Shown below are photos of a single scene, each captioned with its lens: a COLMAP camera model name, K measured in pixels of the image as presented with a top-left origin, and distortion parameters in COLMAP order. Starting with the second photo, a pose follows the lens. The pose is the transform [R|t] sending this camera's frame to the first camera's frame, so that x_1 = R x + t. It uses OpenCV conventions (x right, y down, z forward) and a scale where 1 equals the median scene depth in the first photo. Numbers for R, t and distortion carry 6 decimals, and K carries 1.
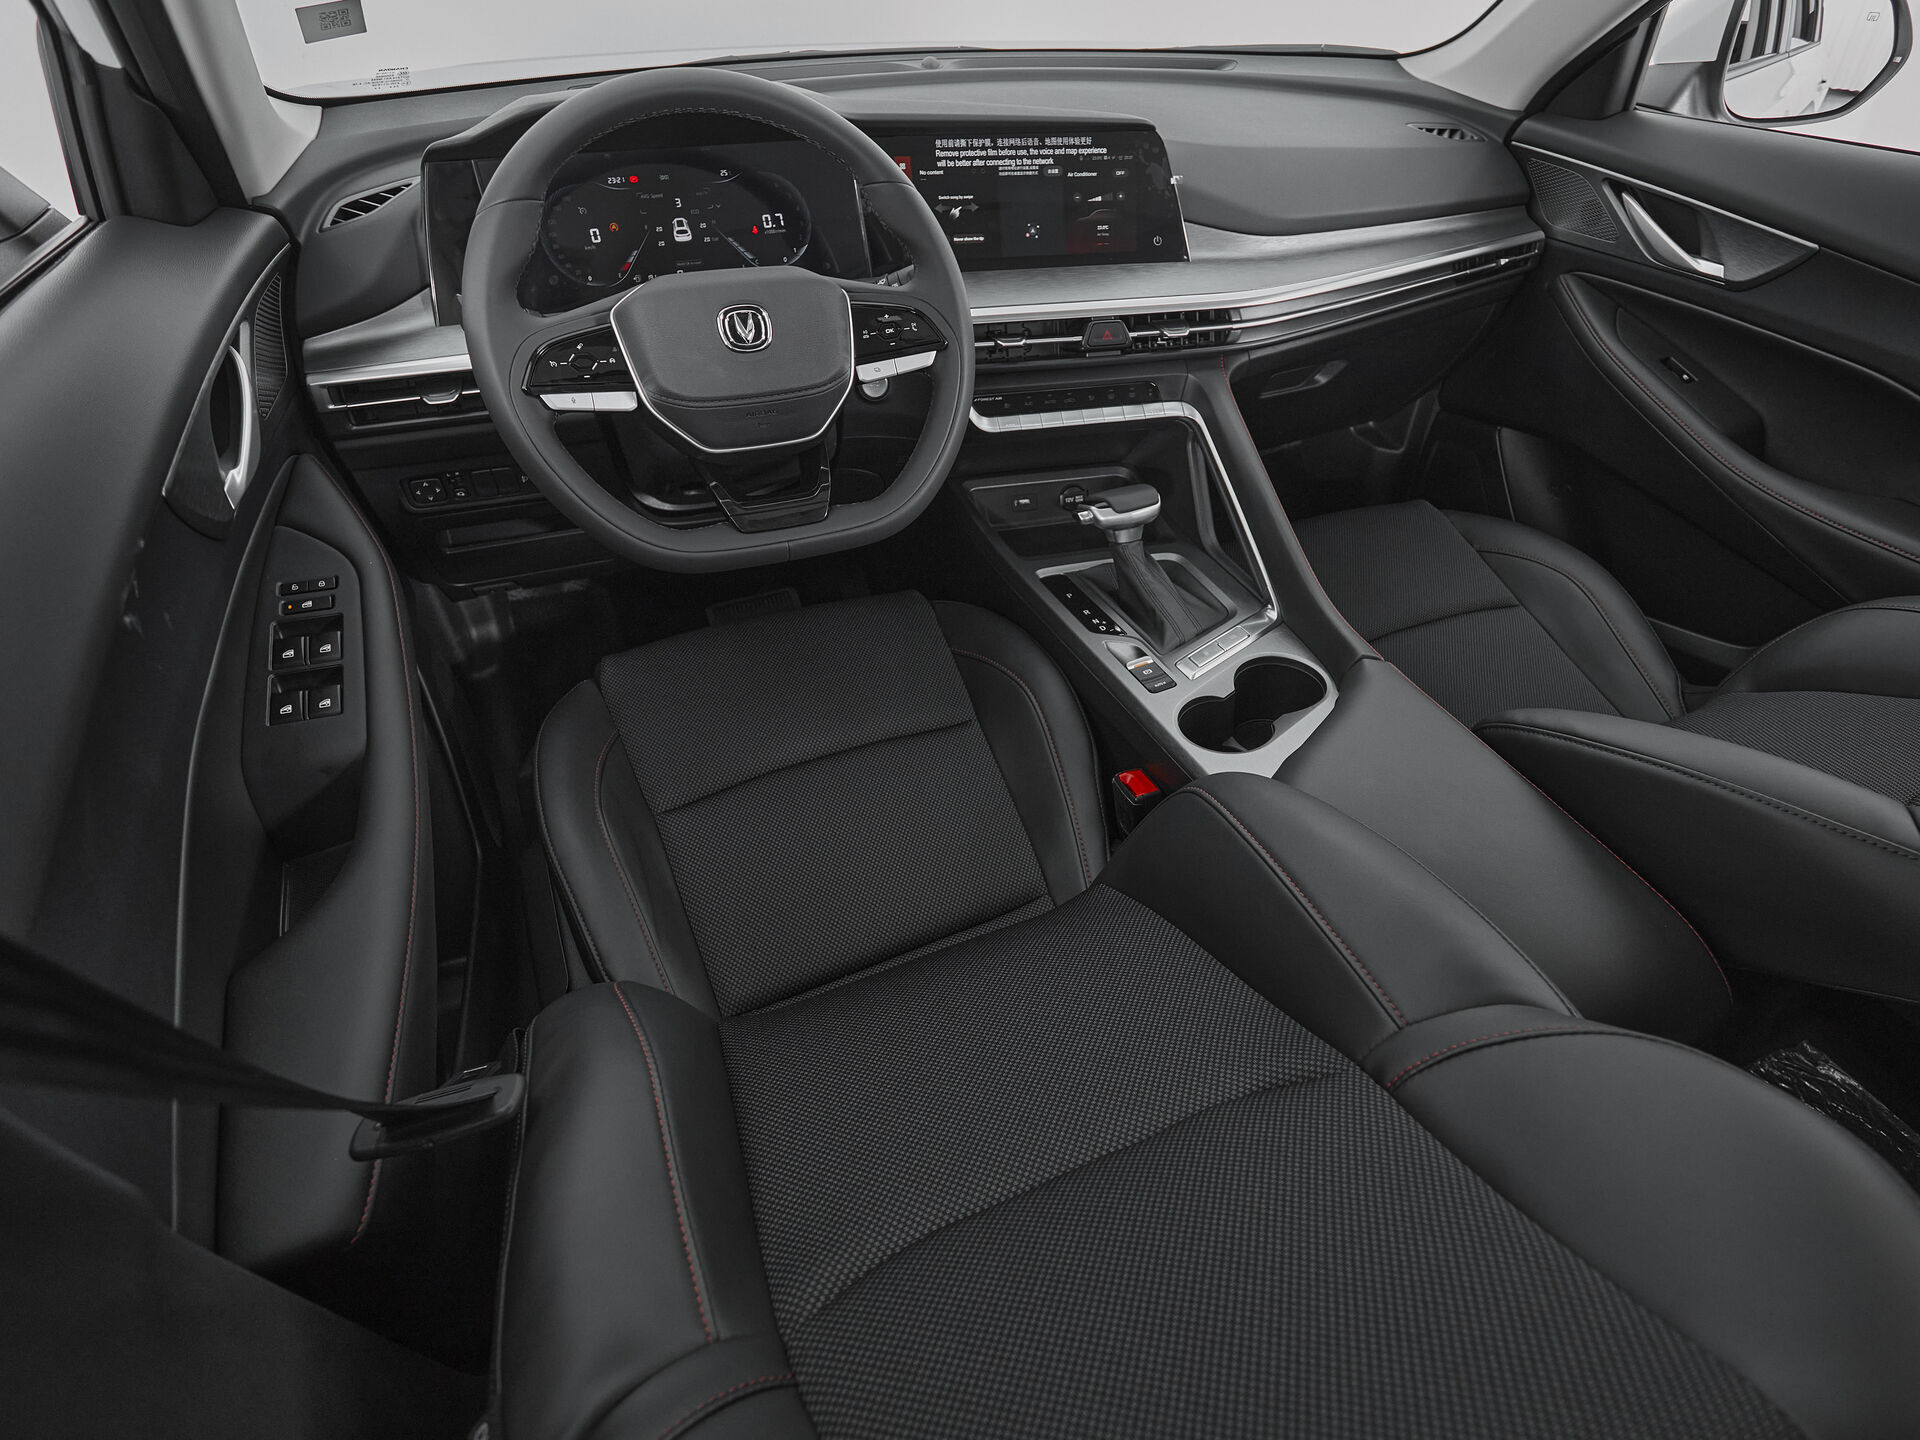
lens RADIAL K [[1046.0, 0, 1068.2], [0, 1046.0, 722.8], [0, 0, 1]] dist [0.001891, -0.000786]
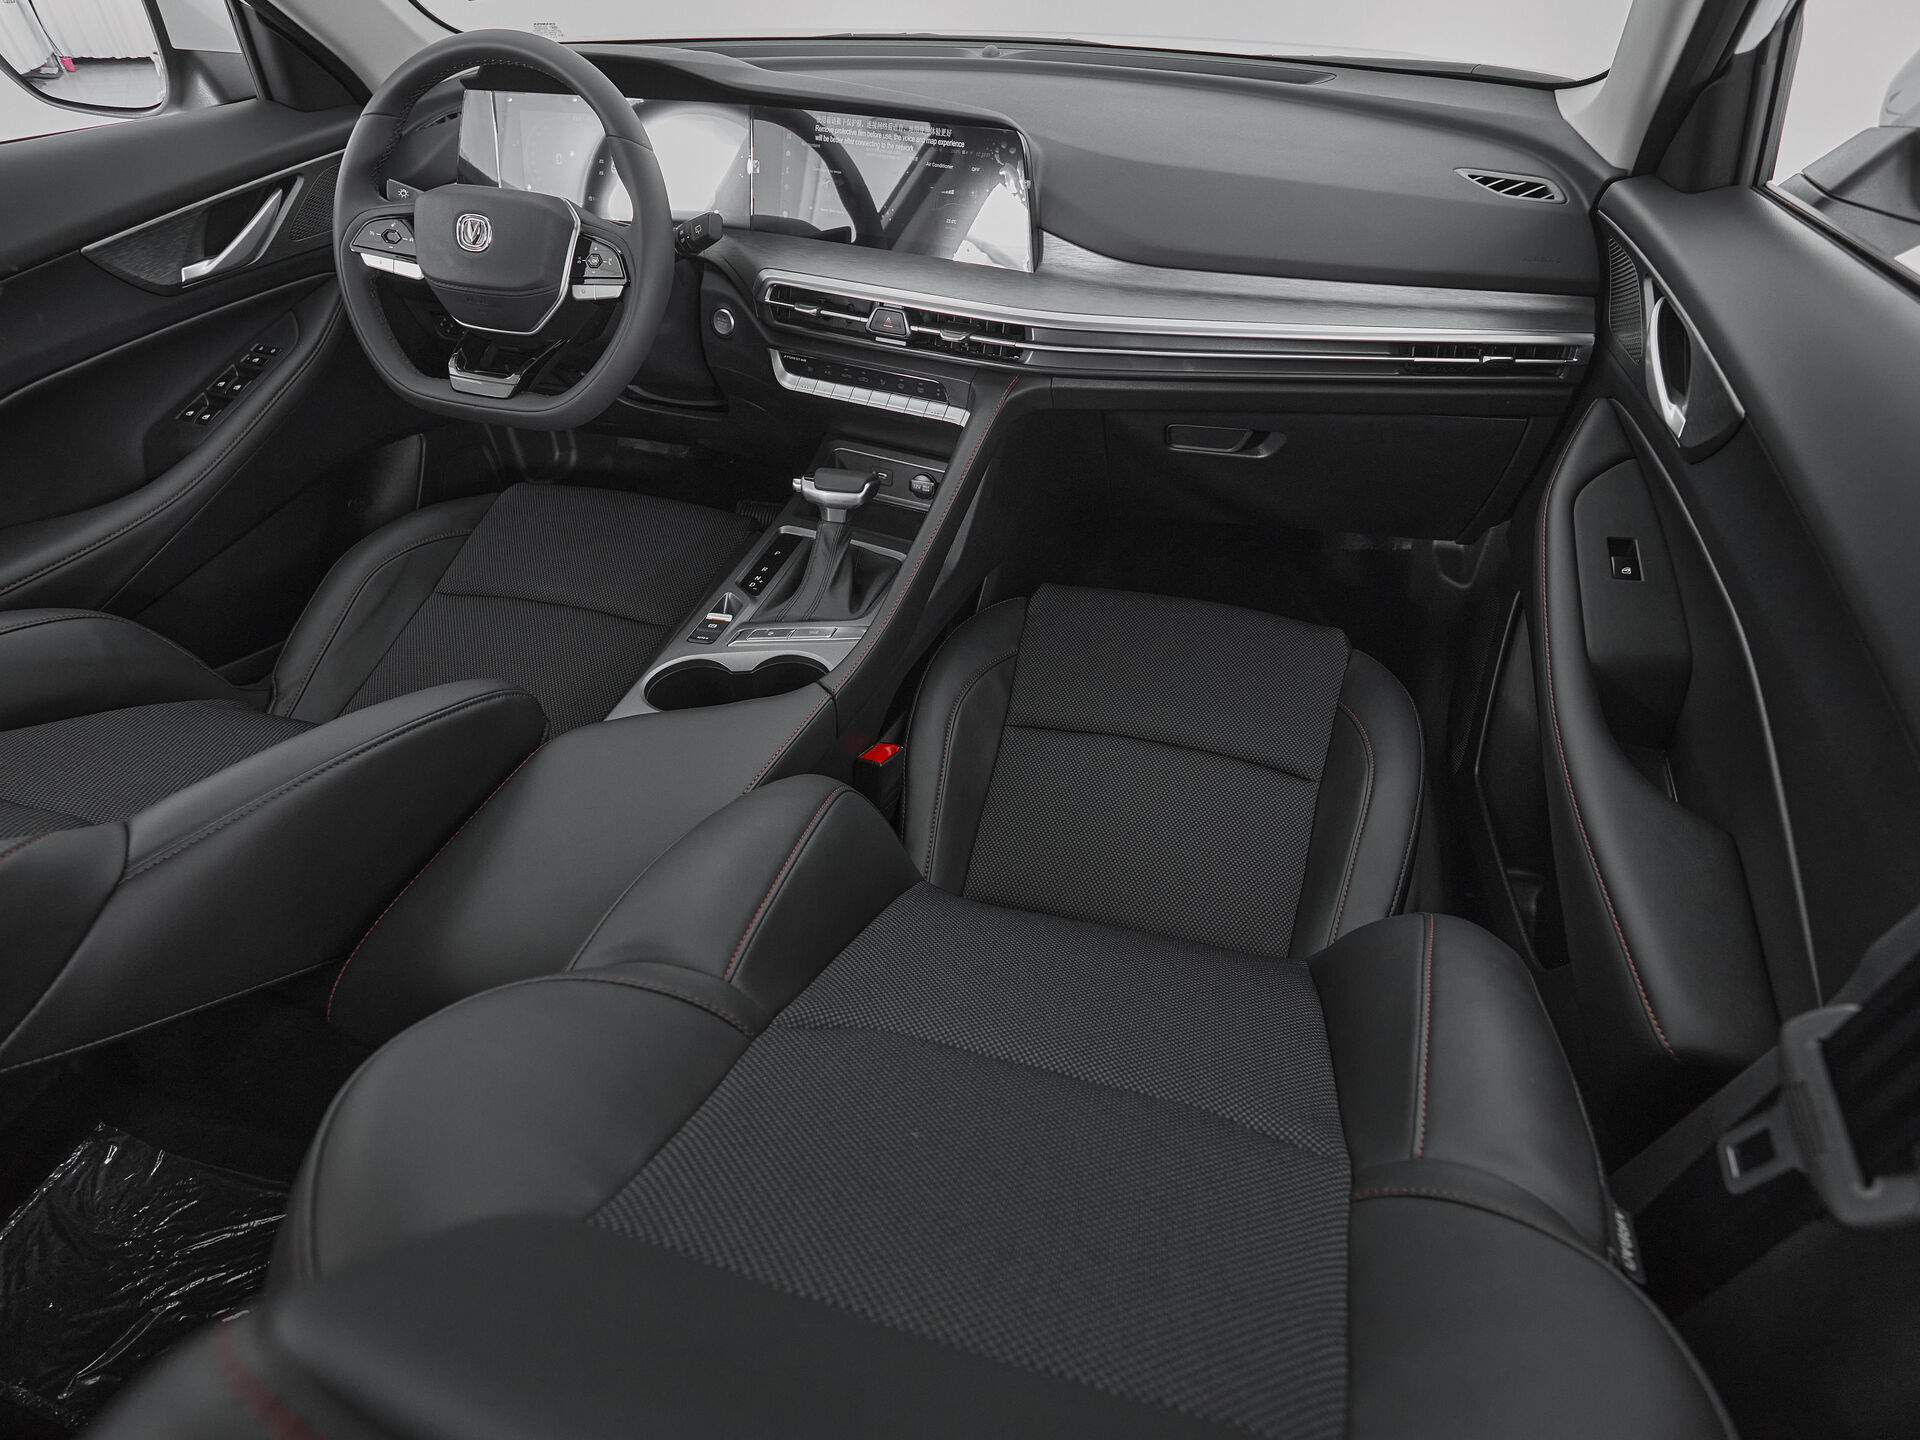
lens RADIAL K [[1060.1, 0, 960.0], [0, 1060.1, 720.0], [0, 0, 1]] dist [0.003537, -0.004623]
pose [[0.736674, 0.405287, -0.541345, 0.806589], [-0.407616, 0.904866, 0.122749, -0.180322], [0.539593, 0.130234, 0.831792, 0.240401]]
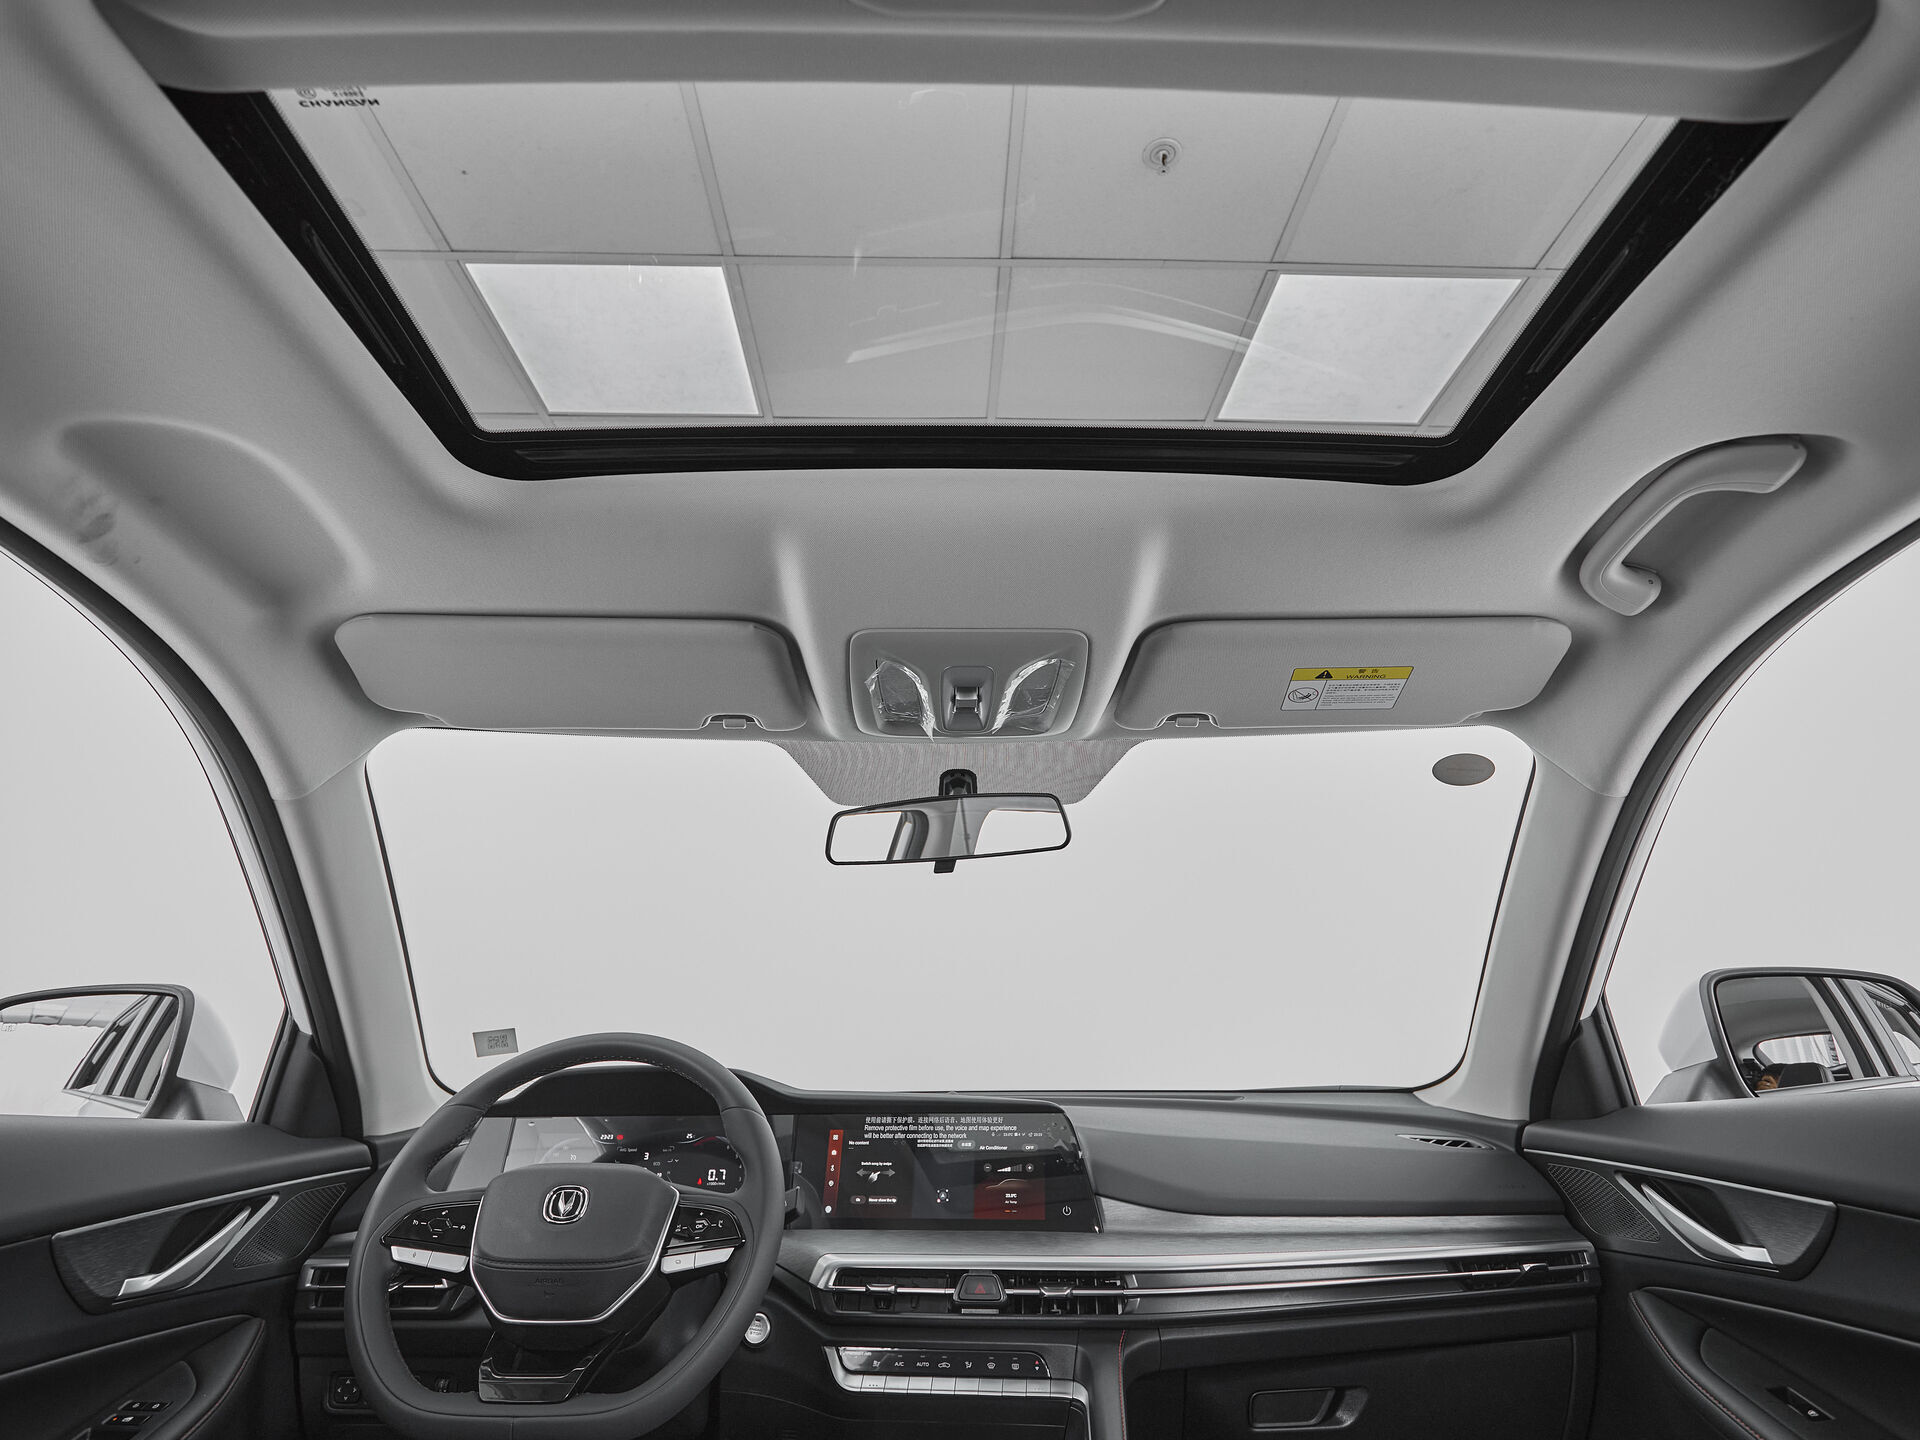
lens RADIAL K [[1060.1, 0, 960.0], [0, 1060.1, 720.0], [0, 0, 1]] dist [0.003537, -0.004623]
pose [[0.912851, -0.172488, -0.370068, 0.480367], [-0.229588, 0.532656, -0.814596, 0.155562], [0.337627, 0.828568, 0.446635, 0.119598]]
